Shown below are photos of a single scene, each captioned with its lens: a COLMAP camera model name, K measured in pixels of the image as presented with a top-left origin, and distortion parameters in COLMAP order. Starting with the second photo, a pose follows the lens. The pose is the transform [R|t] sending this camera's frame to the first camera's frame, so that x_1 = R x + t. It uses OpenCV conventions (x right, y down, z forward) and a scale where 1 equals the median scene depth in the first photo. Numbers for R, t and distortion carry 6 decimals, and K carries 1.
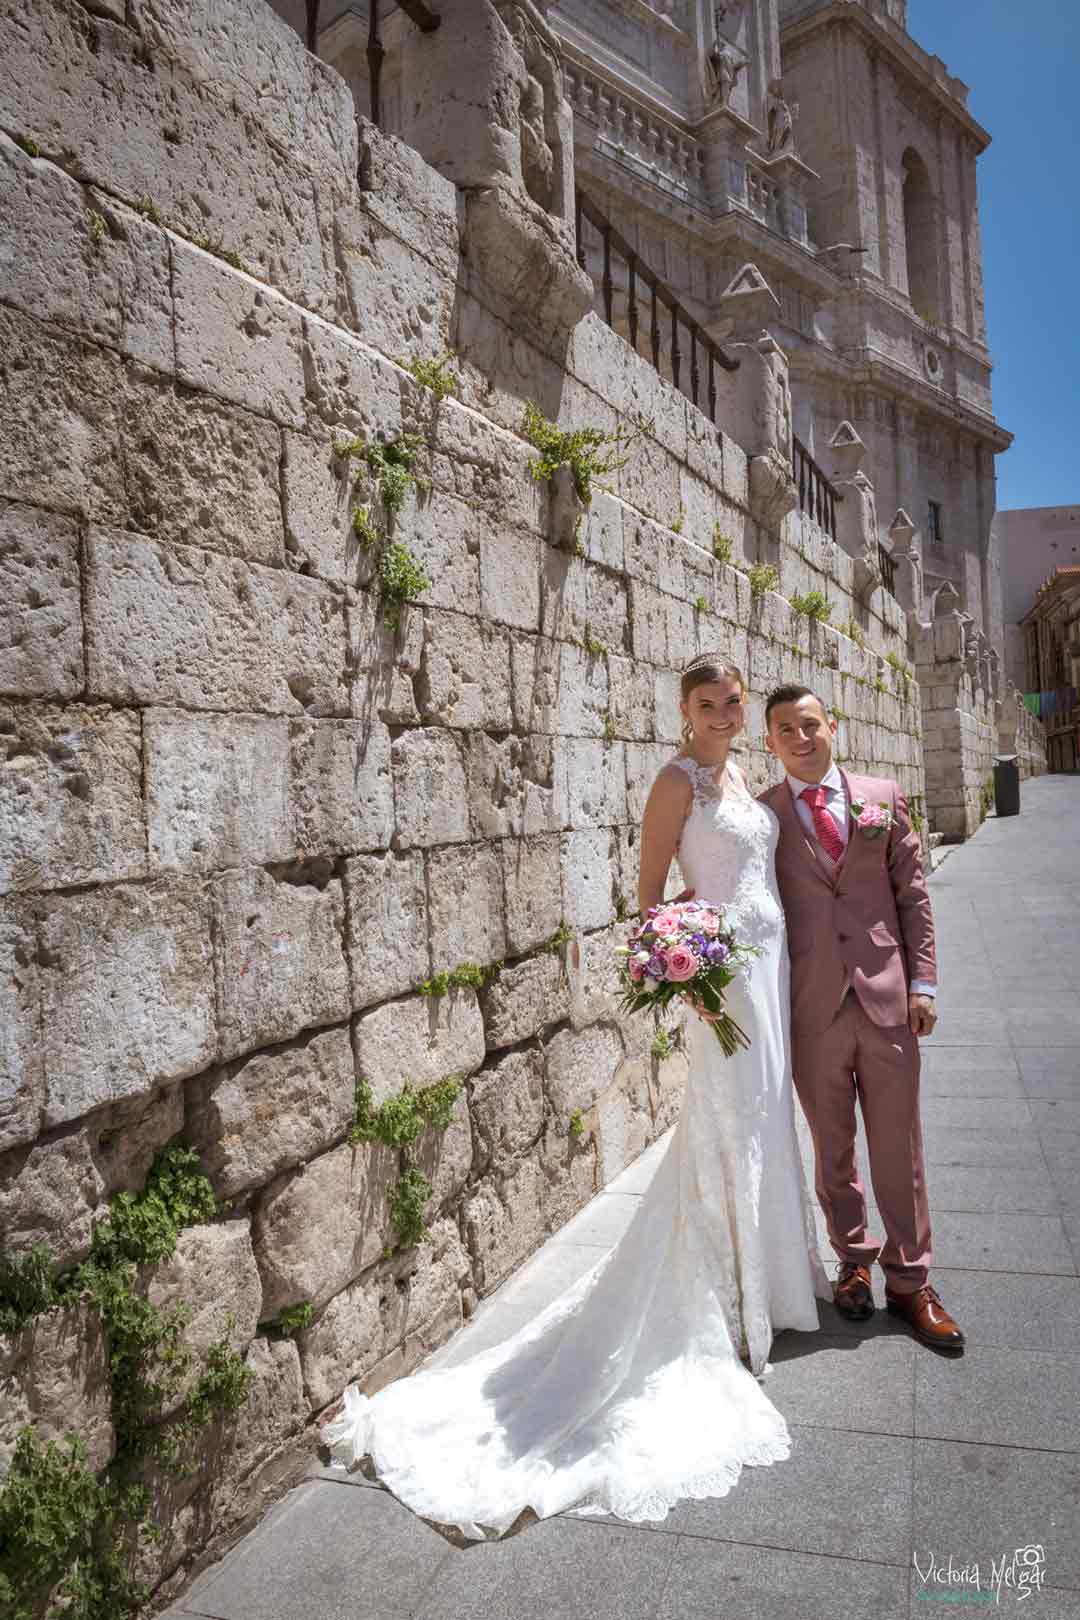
lens RADIAL K [[1911.3, 0, 540.0], [0, 1911.3, 810.0], [0, 0, 1]] dist [0.041247, -0.008220]
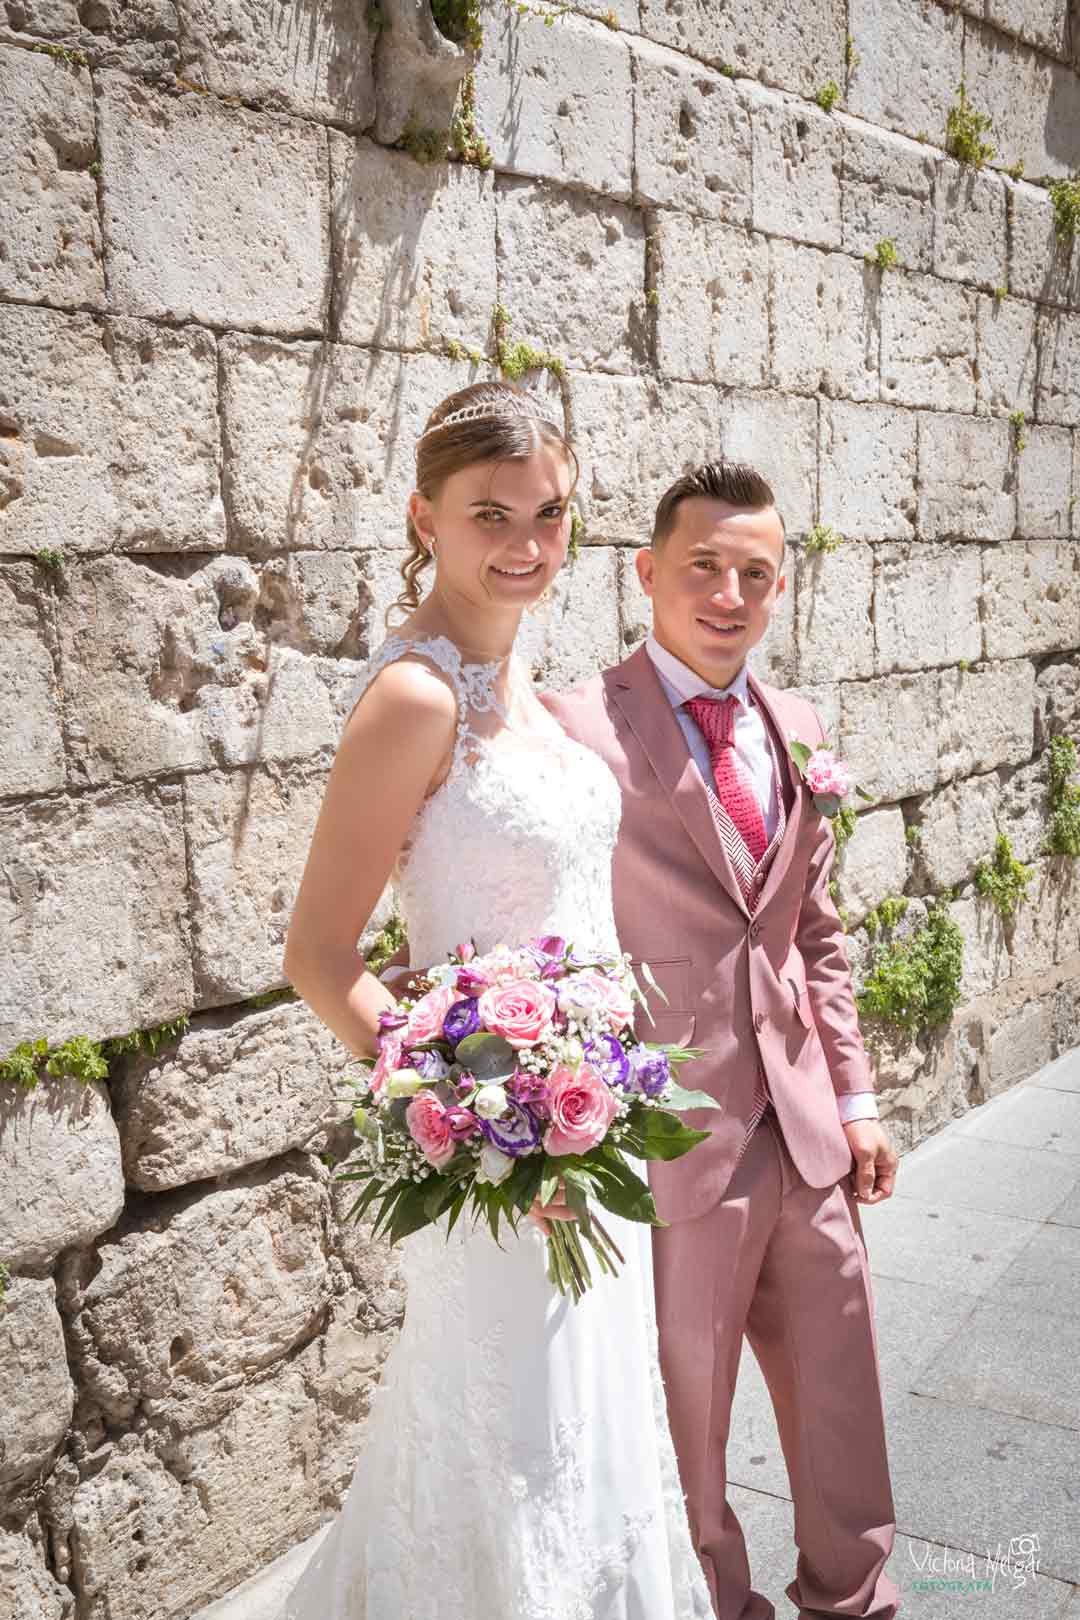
lens RADIAL K [[1911.3, 0, 540.0], [0, 1911.3, 810.0], [0, 0, 1]] dist [0.041247, -0.008220]
pose [[0.915905, 0.072073, -0.394870, 0.254313], [-0.005015, 0.985725, 0.168287, -0.058188], [0.401363, -0.152155, 0.903193, 0.583993]]
